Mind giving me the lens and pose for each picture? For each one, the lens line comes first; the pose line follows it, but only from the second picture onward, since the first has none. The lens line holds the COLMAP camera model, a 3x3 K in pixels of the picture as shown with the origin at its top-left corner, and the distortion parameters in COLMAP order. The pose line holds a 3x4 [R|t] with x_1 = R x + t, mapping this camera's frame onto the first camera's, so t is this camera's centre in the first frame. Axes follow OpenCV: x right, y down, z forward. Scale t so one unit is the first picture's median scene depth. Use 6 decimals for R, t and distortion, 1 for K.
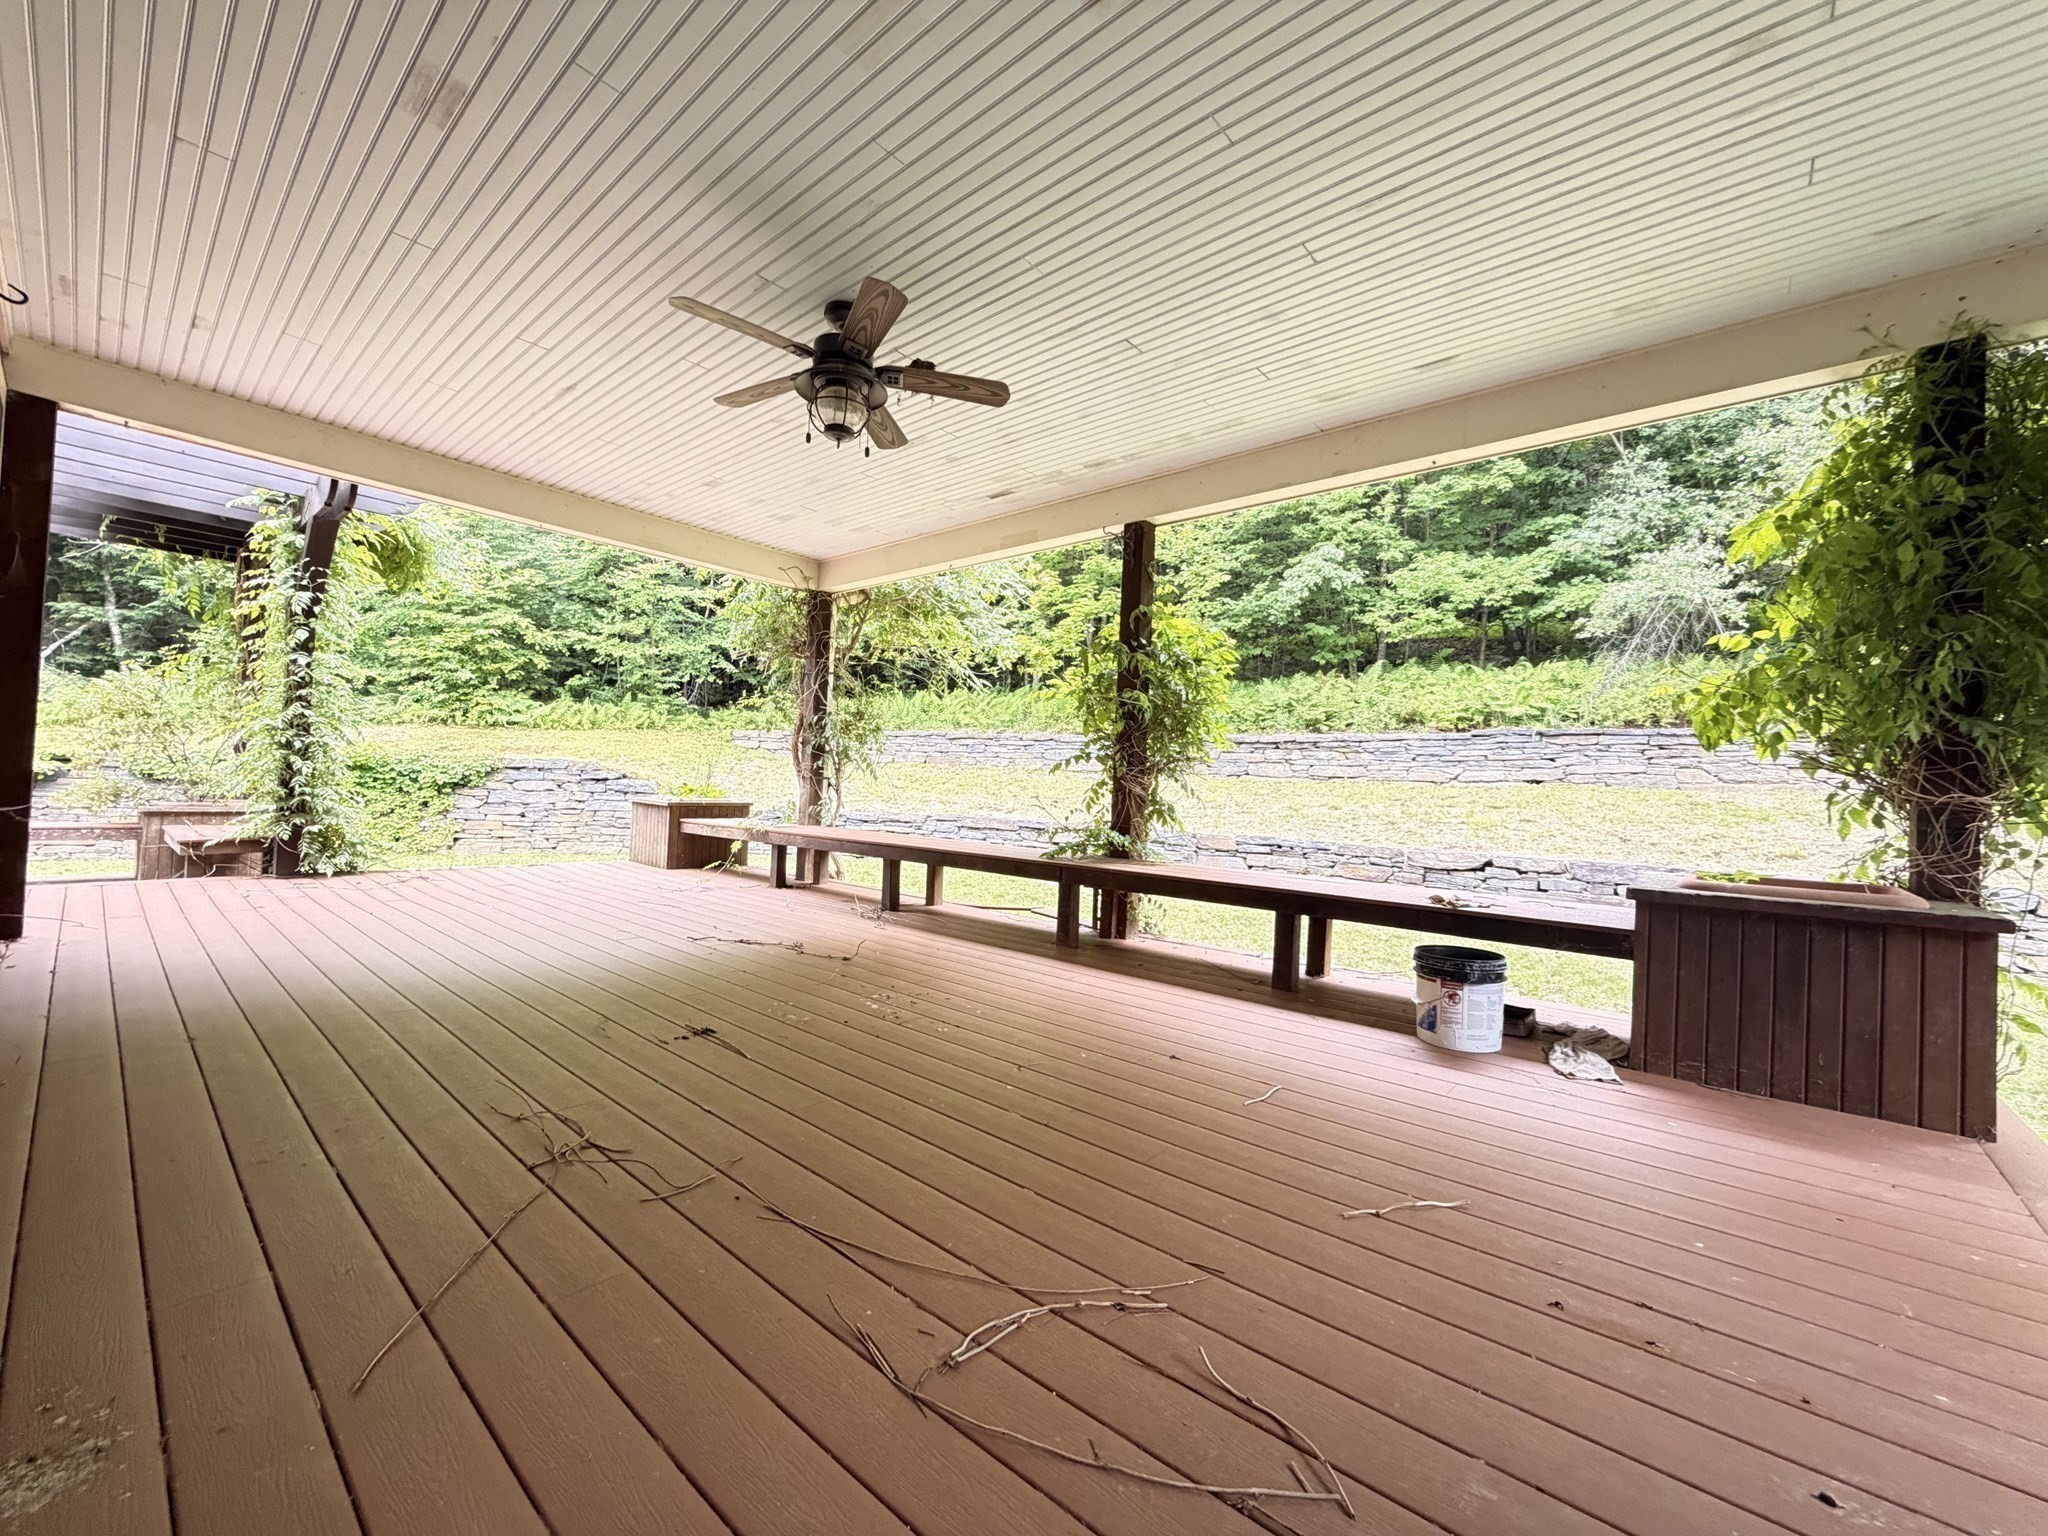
lens RADIAL K [[817.3, 0, 1018.7], [0, 817.3, 767.7], [0, 0, 1]] dist [-0.000375, 0.000023]
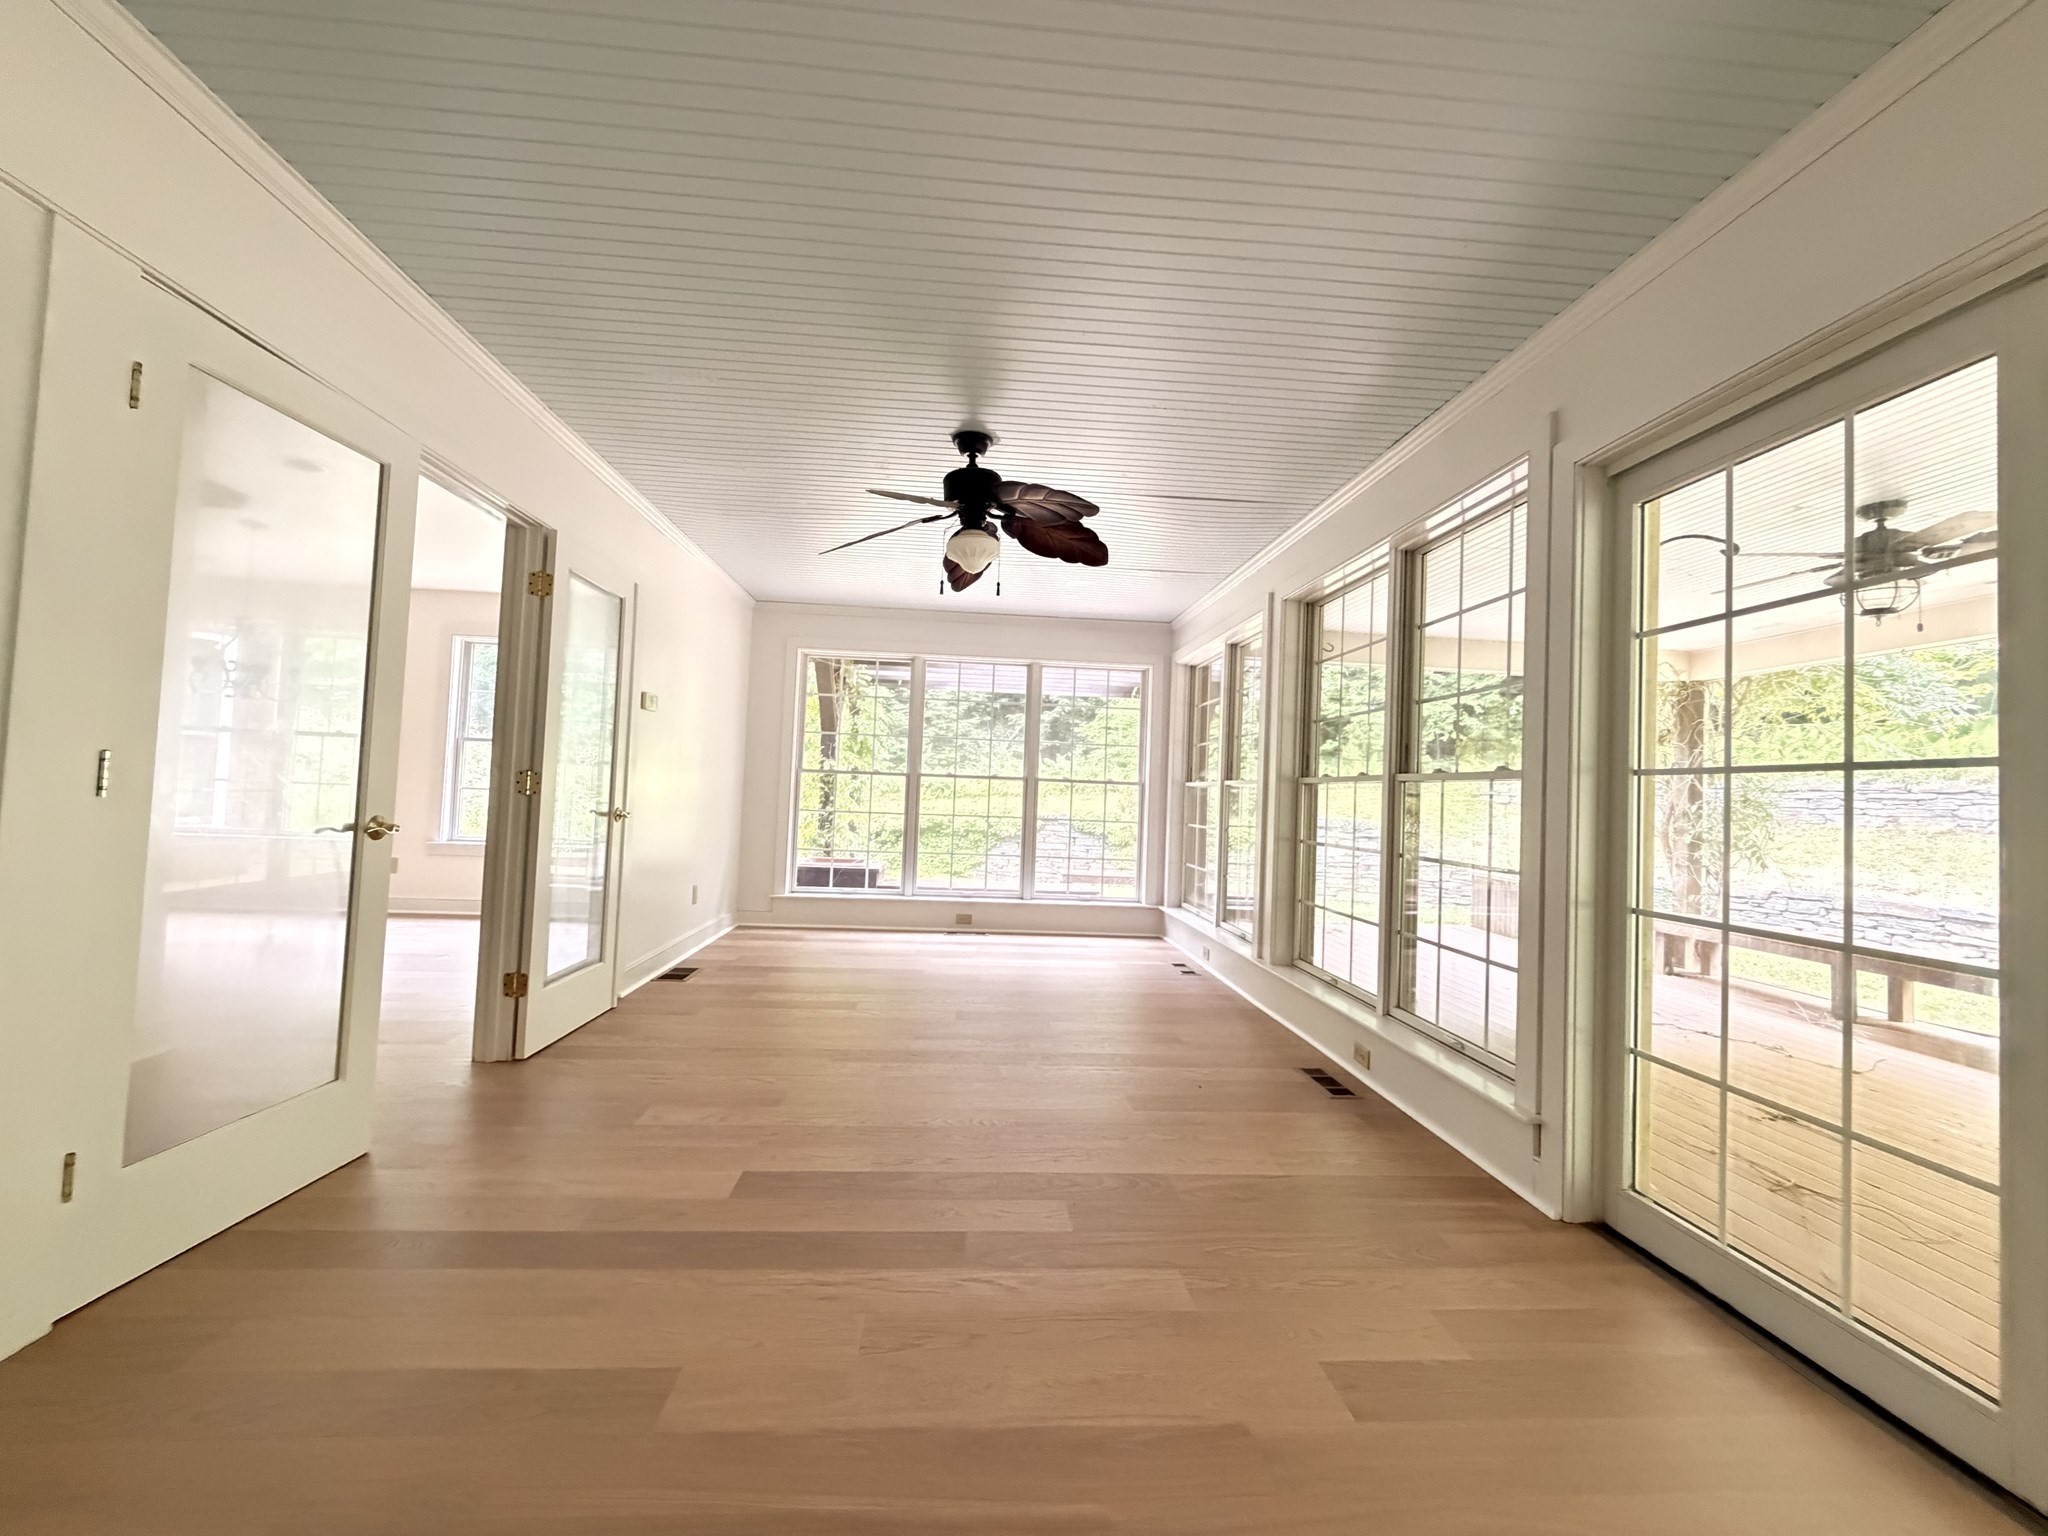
lens RADIAL K [[817.3, 0, 1018.7], [0, 817.3, 767.7], [0, 0, 1]] dist [-0.000375, 0.000023]
pose [[0.707896, -0.036549, -0.705370, -0.124422], [0.004836, 0.998888, -0.046905, -0.066441], [0.706300, 0.029793, 0.707285, -0.301642]]
